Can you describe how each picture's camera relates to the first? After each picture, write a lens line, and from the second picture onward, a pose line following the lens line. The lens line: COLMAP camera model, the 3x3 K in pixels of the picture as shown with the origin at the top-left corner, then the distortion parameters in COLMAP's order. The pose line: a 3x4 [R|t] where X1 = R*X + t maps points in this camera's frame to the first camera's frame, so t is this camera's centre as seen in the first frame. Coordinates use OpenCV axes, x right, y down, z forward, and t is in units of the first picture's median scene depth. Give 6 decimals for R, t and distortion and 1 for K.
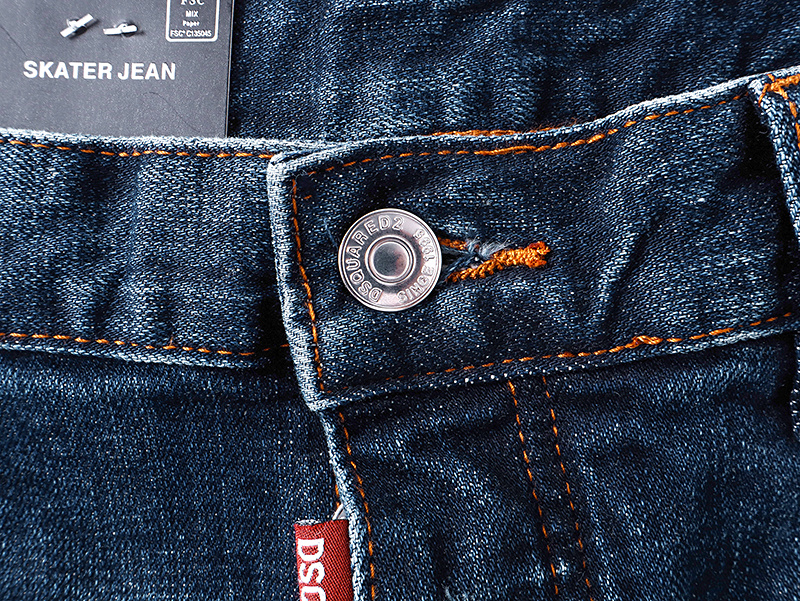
lens RADIAL K [[788.8, 0, 400.0], [0, 788.8, 300.5], [0, 0, 1]] dist [0.013700, 0.002785]
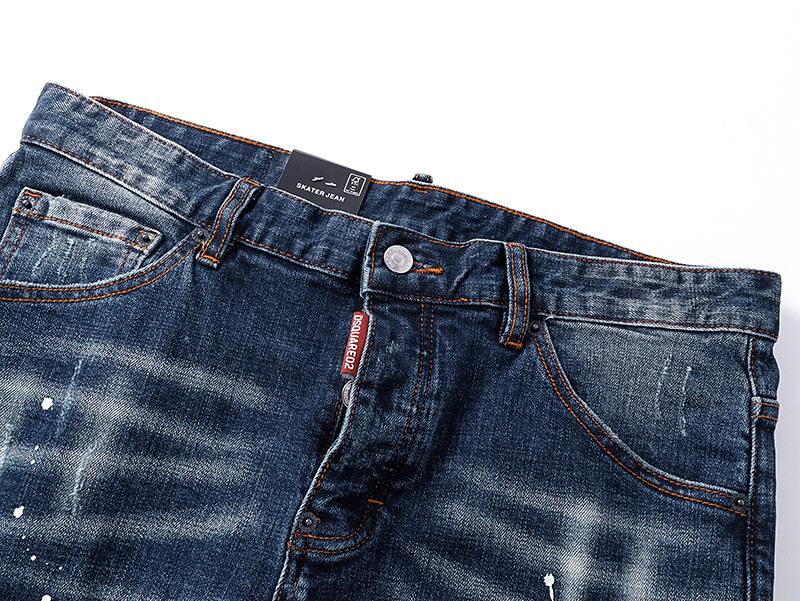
lens RADIAL K [[788.8, 0, 400.0], [0, 788.8, 300.5], [0, 0, 1]] dist [0.013700, 0.002785]
pose [[0.946280, 0.312390, 0.083466, -0.236736], [-0.247244, 0.865395, -0.435845, 1.600540], [-0.208385, 0.391795, 0.896143, -2.006156]]
